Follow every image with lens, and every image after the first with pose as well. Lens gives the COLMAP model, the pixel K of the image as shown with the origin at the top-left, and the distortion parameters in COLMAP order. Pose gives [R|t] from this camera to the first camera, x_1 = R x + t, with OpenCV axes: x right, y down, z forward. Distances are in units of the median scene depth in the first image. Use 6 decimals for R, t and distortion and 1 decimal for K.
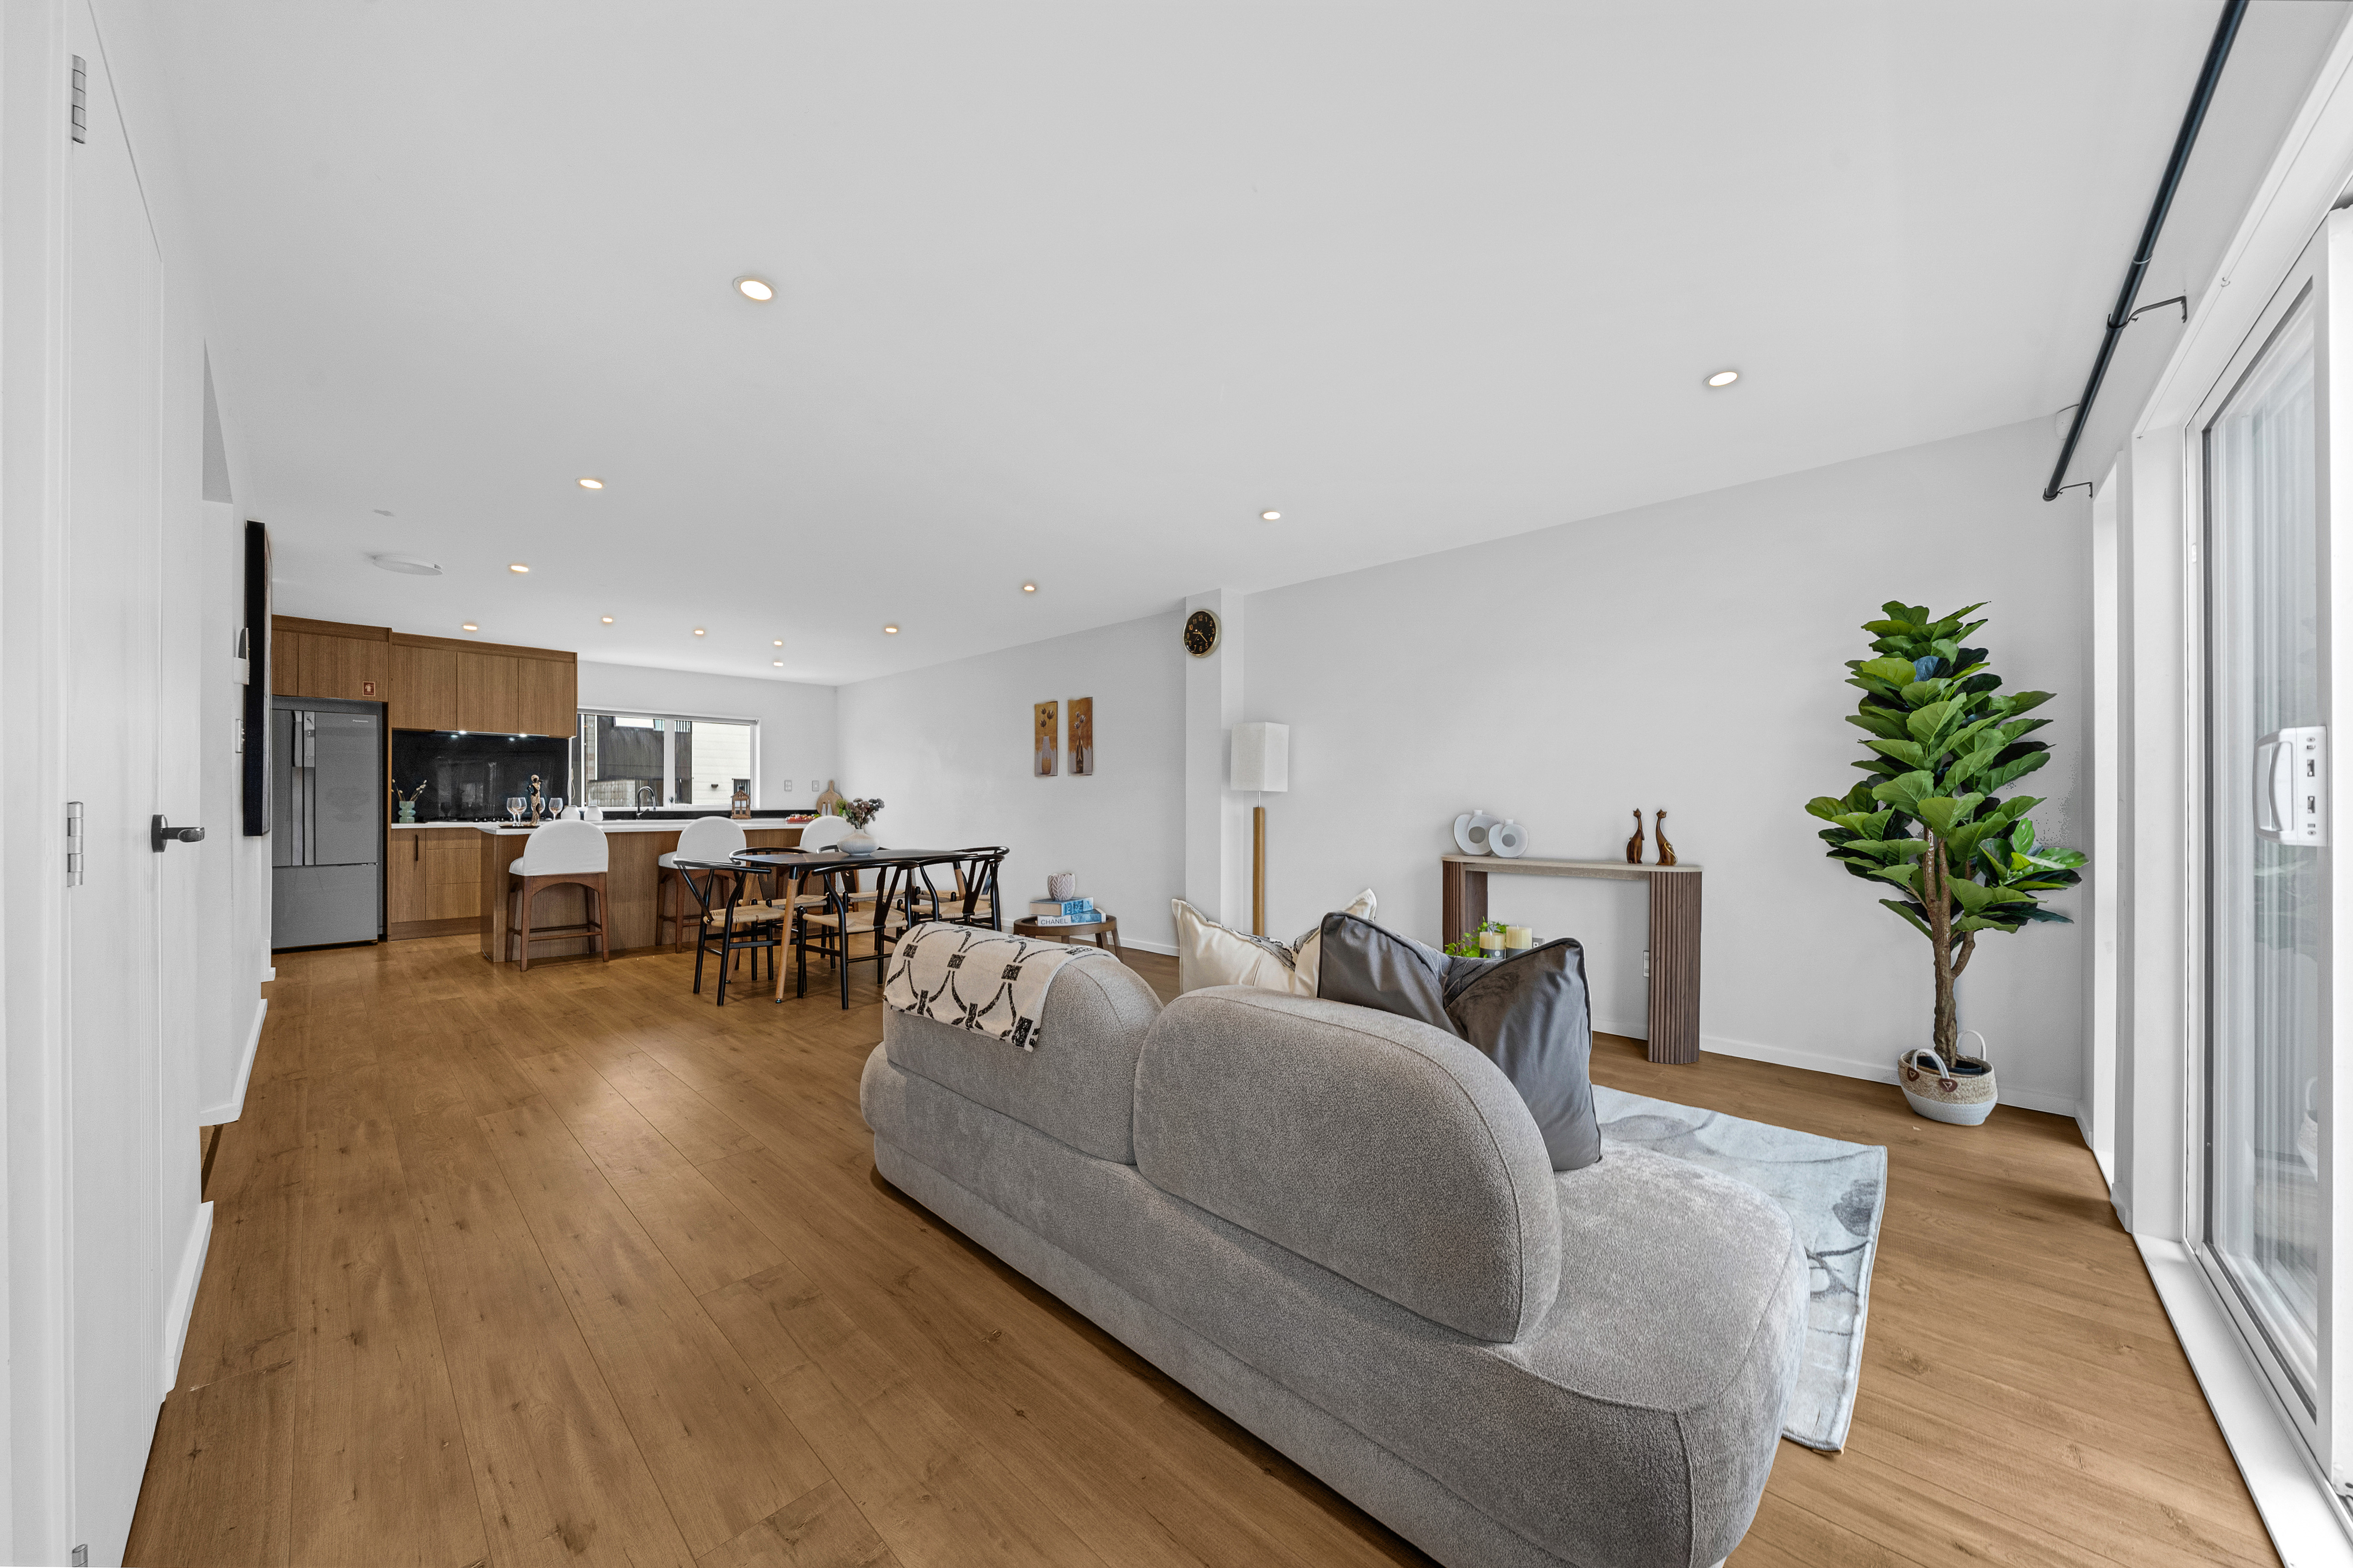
lens RADIAL K [[792.3, 0, 1163.5], [0, 792.3, 795.6], [0, 0, 1]] dist [-0.009515, -0.000047]
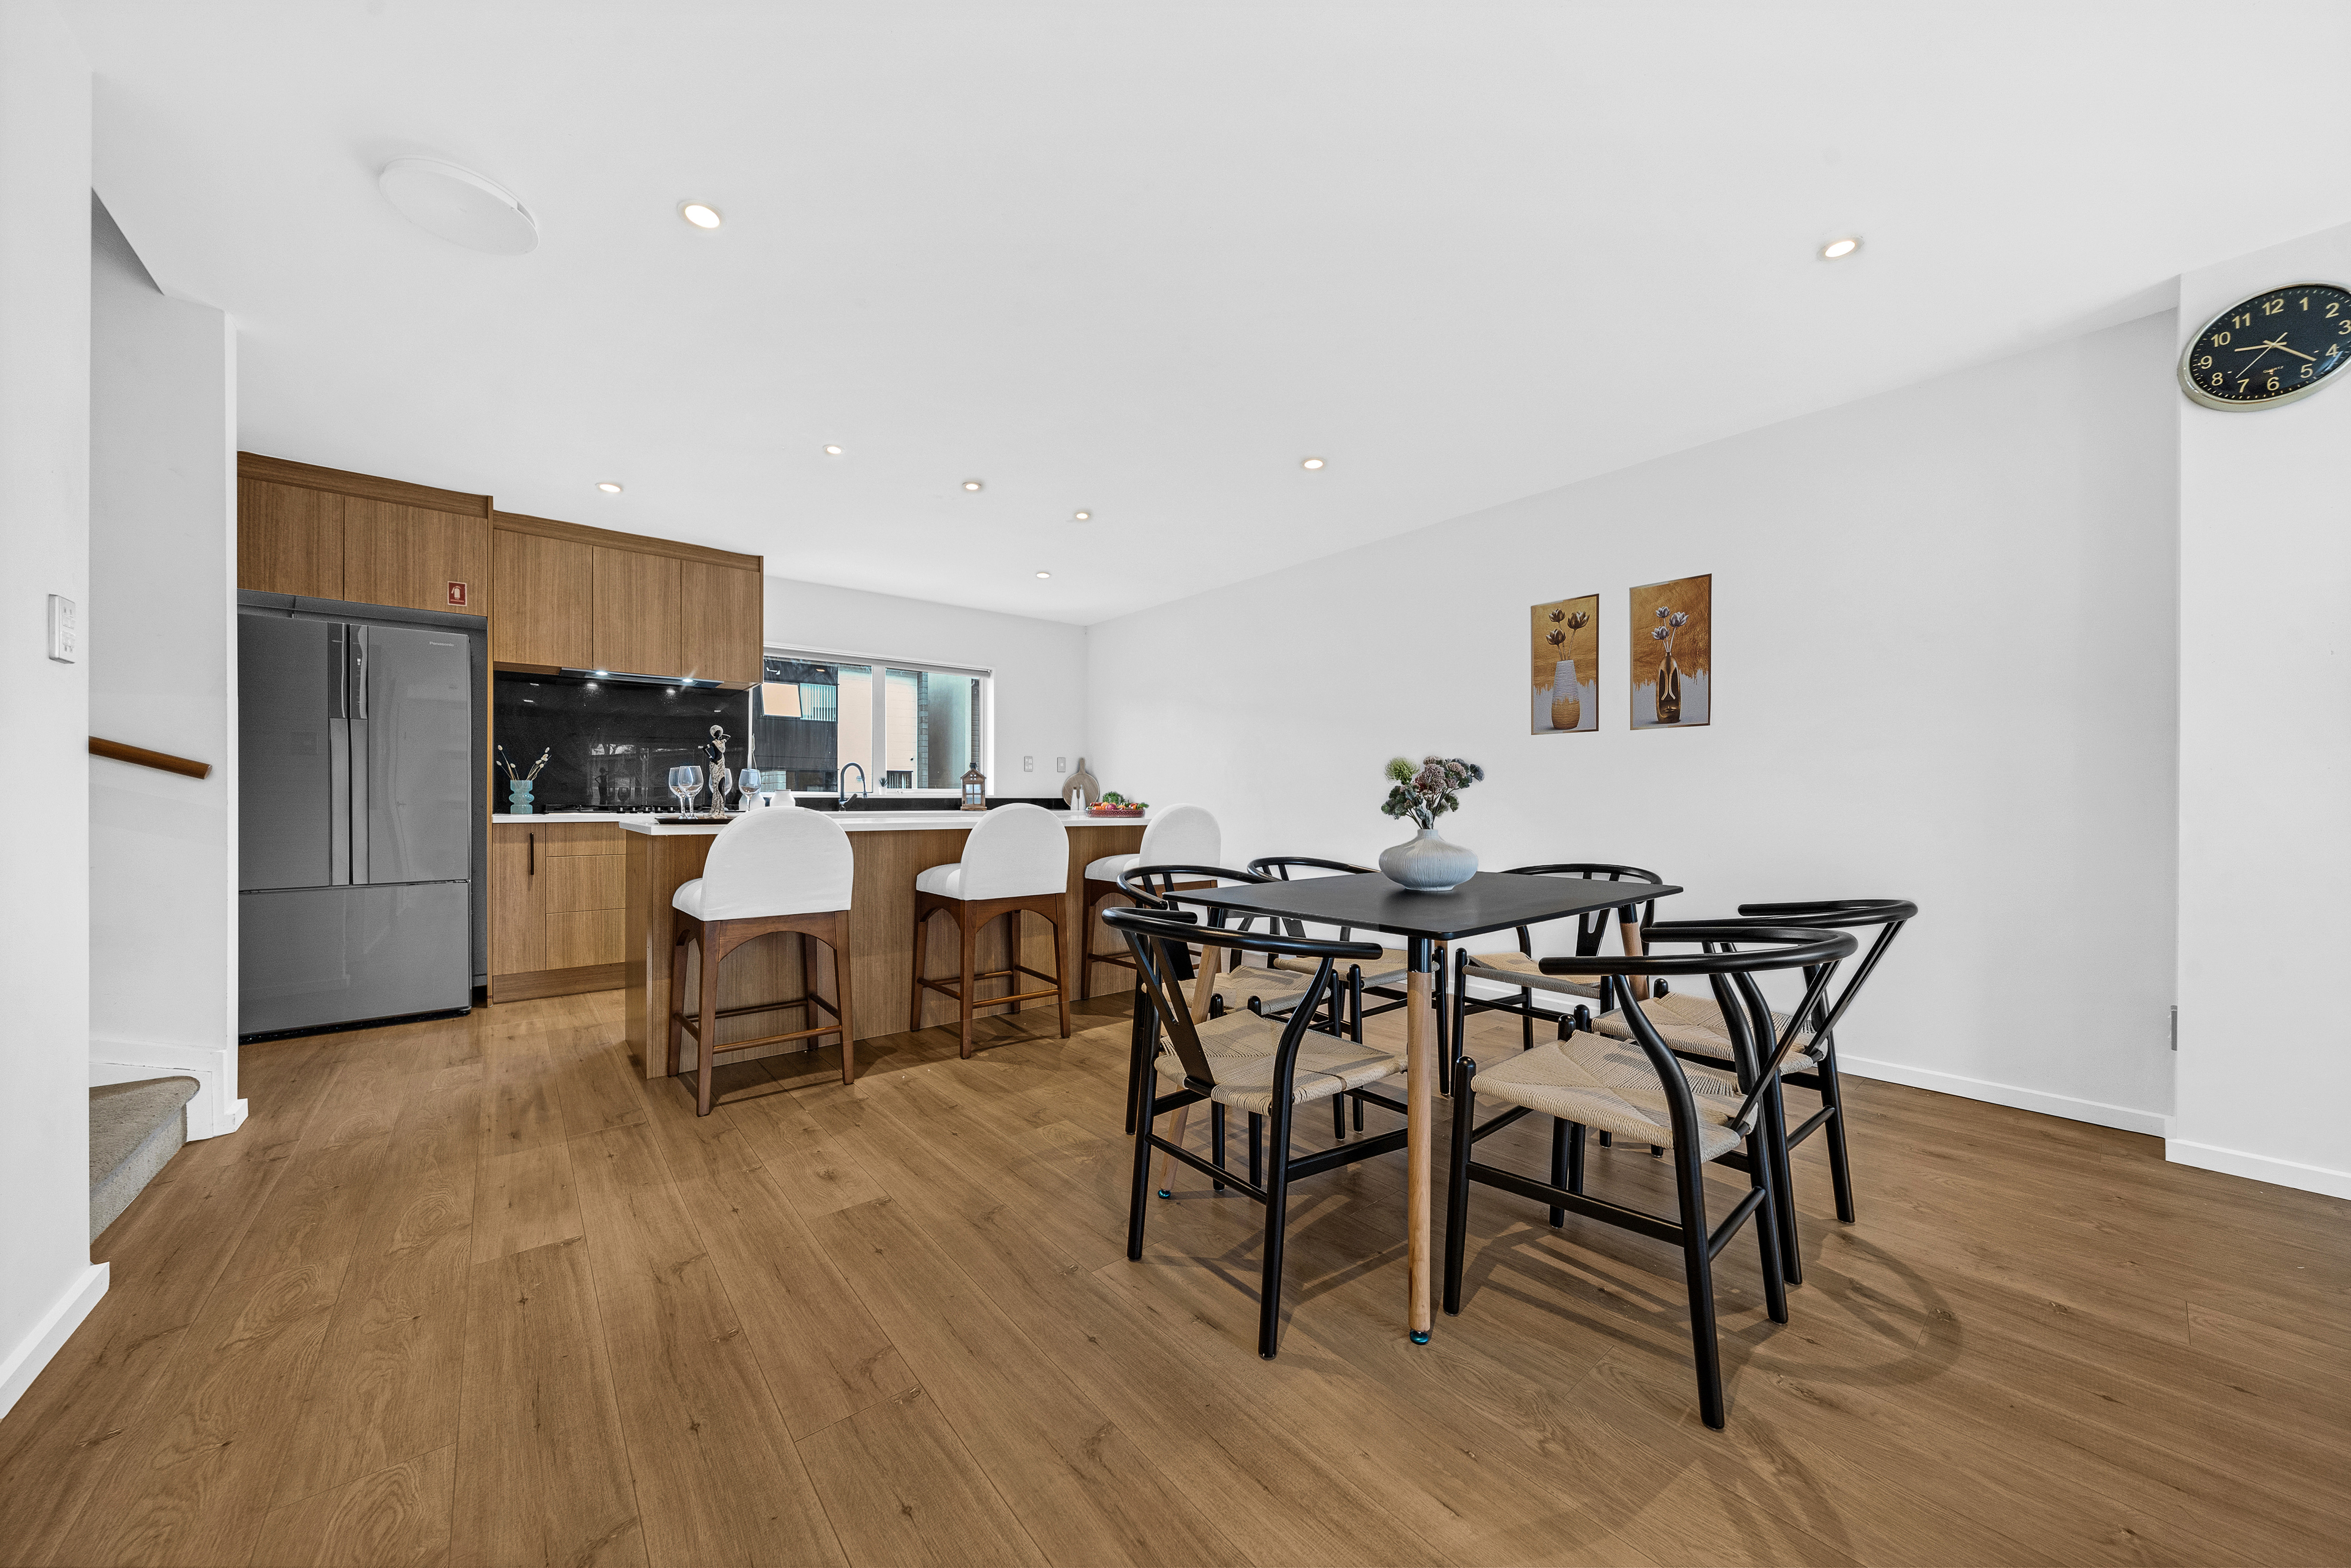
lens RADIAL K [[791.7, 0, 1181.5], [0, 791.7, 797.5], [0, 0, 1]] dist [-0.009515, -0.000047]
pose [[0.993701, 0.000371, -0.112060, -0.376273], [0.000527, 0.999968, 0.007982, 0.017404], [0.112060, -0.007991, 0.993669, 0.445948]]
